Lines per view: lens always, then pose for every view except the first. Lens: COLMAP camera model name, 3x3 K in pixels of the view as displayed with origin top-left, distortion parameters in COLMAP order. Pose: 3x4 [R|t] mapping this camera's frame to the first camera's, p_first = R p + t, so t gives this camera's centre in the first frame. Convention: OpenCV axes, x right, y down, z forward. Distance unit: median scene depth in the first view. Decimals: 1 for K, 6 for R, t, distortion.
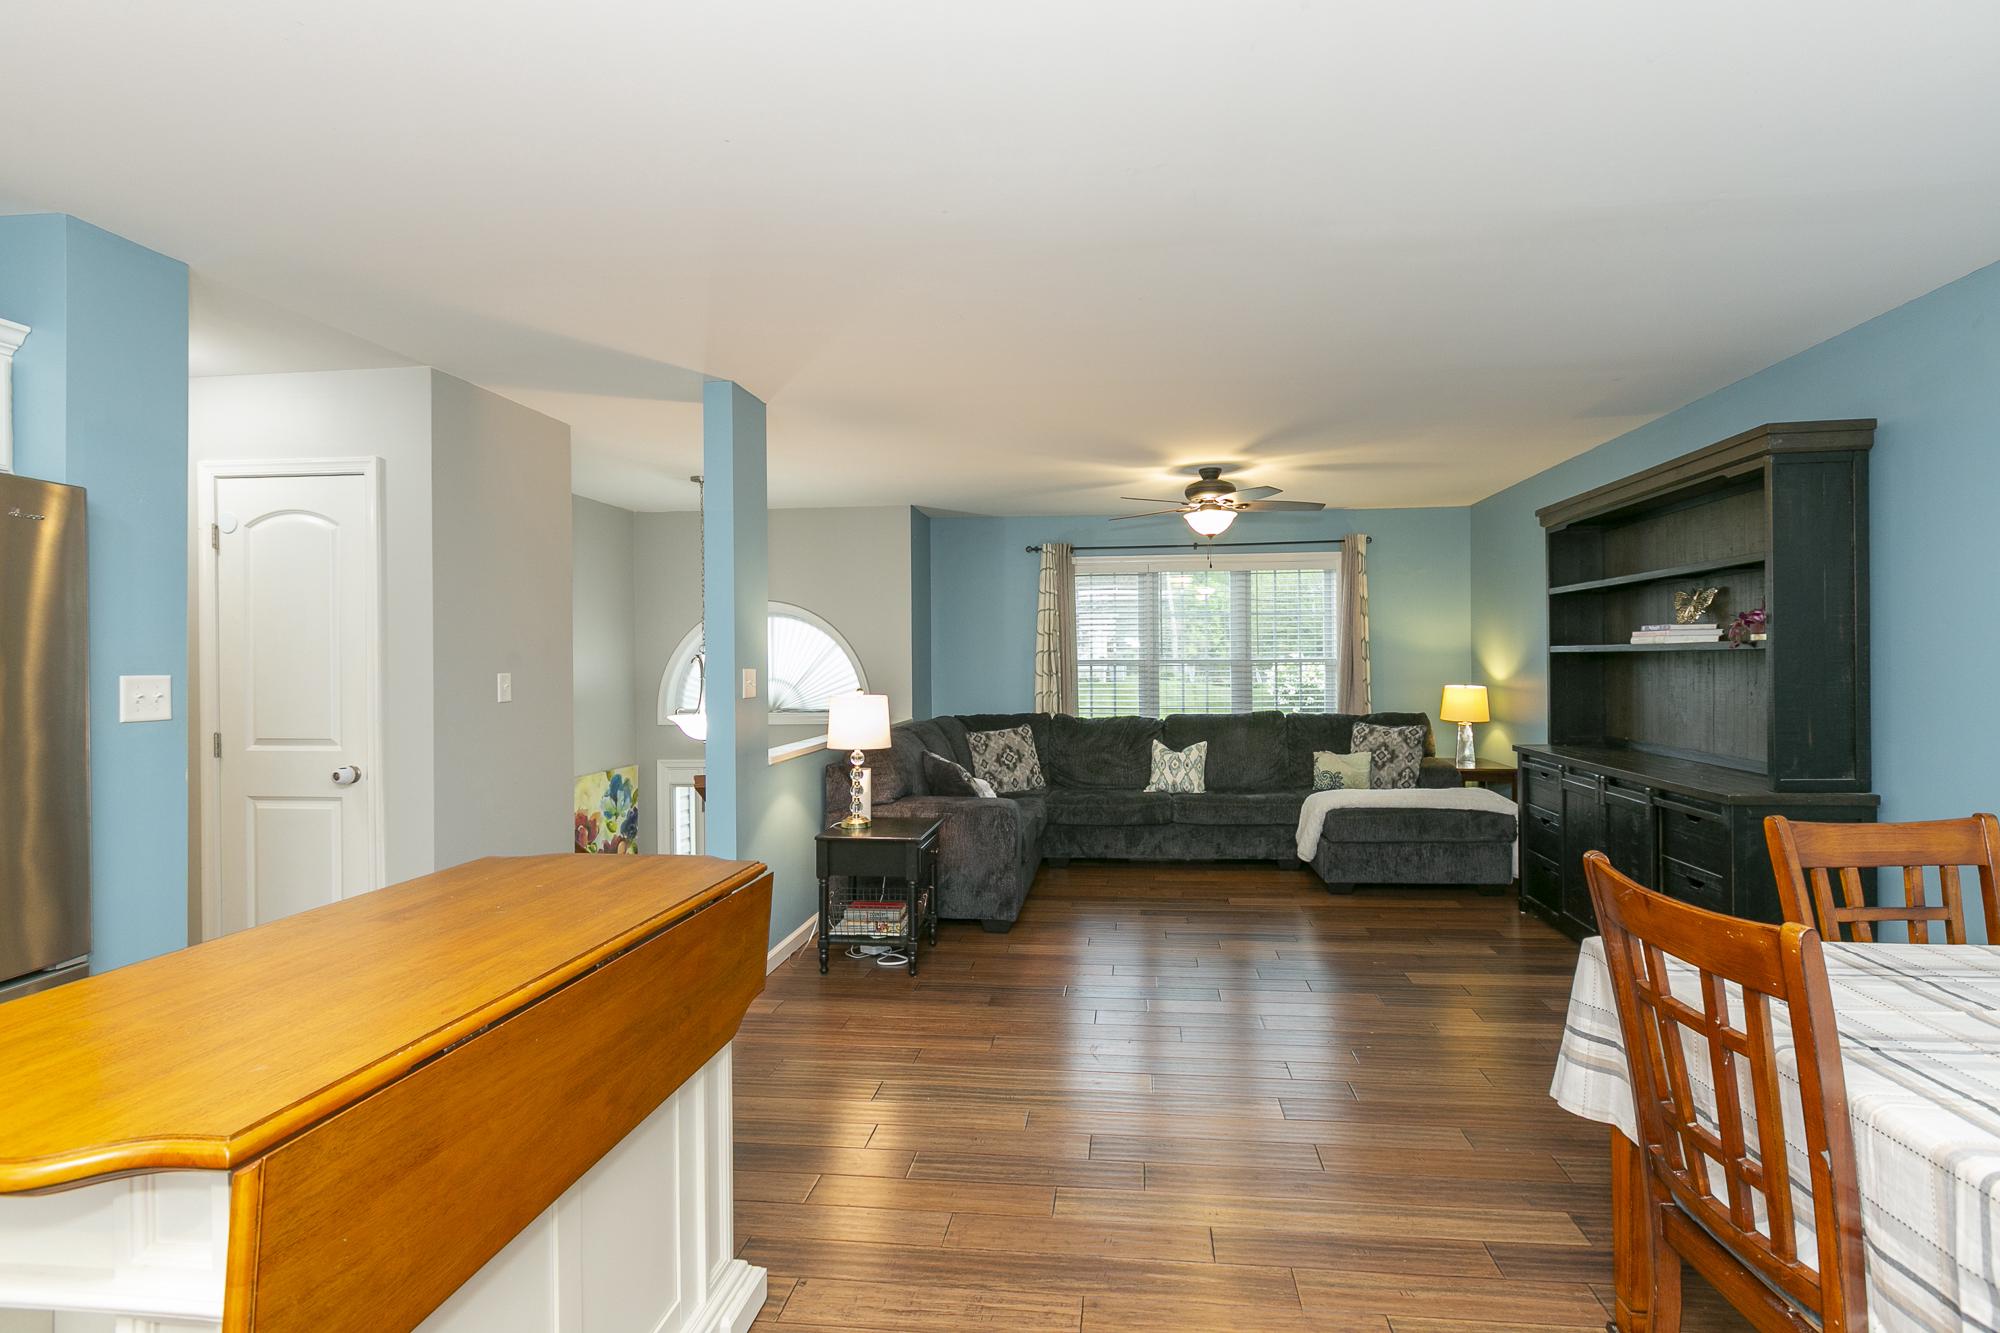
lens RADIAL K [[907.3, 0, 1101.7], [0, 907.3, 668.2], [0, 0, 1]] dist [0.001815, 0.000048]
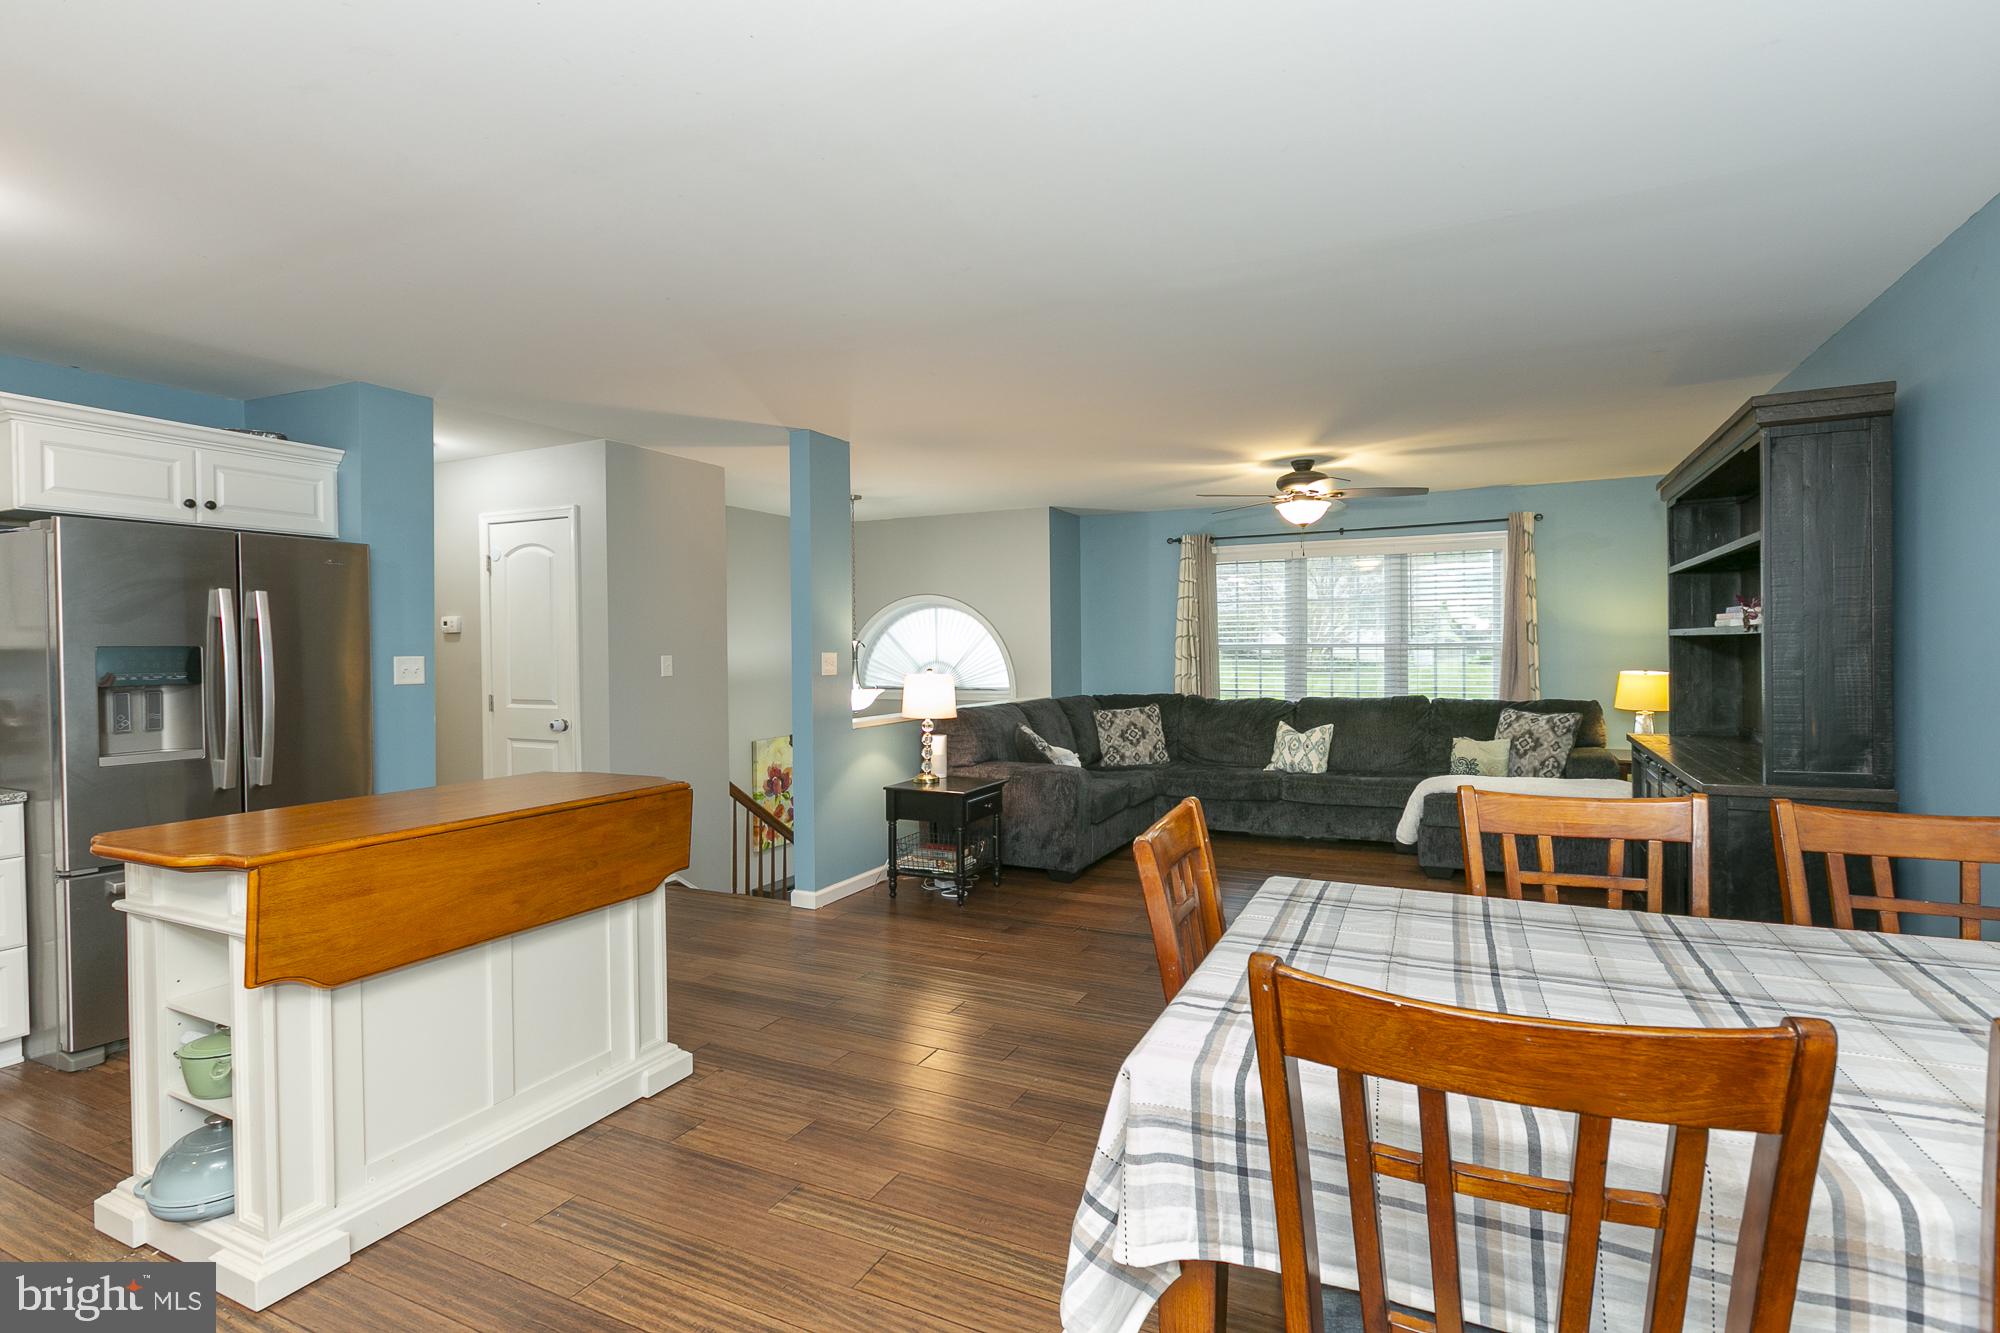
lens RADIAL K [[867.6, 0, 1042.2], [0, 867.6, 659.8], [0, 0, 1]] dist [0.003671, 0.000114]
pose [[0.956624, 0.003672, -0.291302, 0.125344], [-0.001001, 0.999956, 0.009318, -0.000426], [0.291324, -0.008622, 0.956586, -0.040814]]
